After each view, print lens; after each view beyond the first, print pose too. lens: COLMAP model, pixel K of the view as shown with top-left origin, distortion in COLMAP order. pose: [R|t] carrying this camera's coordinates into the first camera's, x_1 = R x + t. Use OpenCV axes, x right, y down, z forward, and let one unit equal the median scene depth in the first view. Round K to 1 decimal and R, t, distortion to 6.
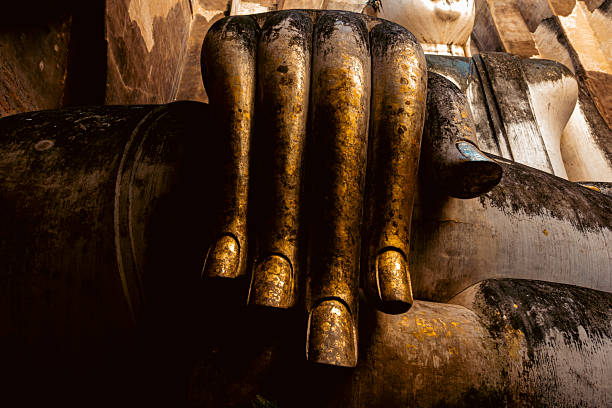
lens RADIAL K [[418.0, 0, 307.9], [0, 418.0, 202.6], [0, 0, 1]] dist [-0.008342, -0.002172]
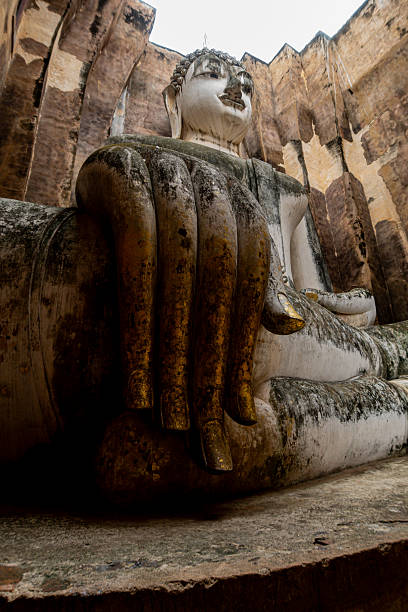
lens RADIAL K [[343.7, 0, 204.0], [0, 343.7, 306.0], [0, 0, 1]] dist [-0.106847, 0.020116]
pose [[0.919238, 0.101139, 0.380491, -0.098780], [-0.174682, 0.970880, 0.163947, -0.074838], [-0.352829, -0.217171, 0.910136, -0.005820]]
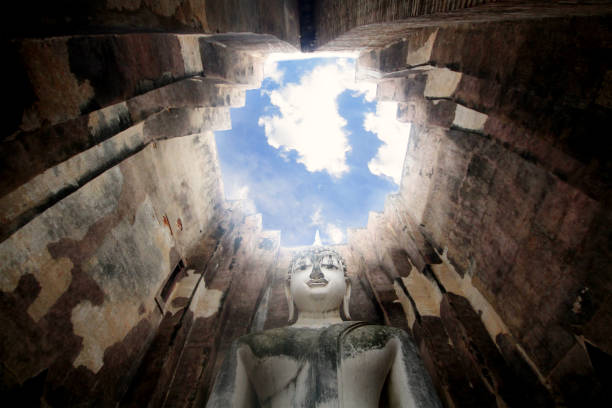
lens RADIAL K [[280.4, 0, 310.4], [0, 280.4, 209.6], [0, 0, 1]] dist [0.004819, -0.009939]
pose [[0.994200, -0.096003, -0.048476, 0.567530], [0.062876, 0.884536, -0.462215, -0.343234], [0.087252, 0.456486, 0.885442, -0.223343]]
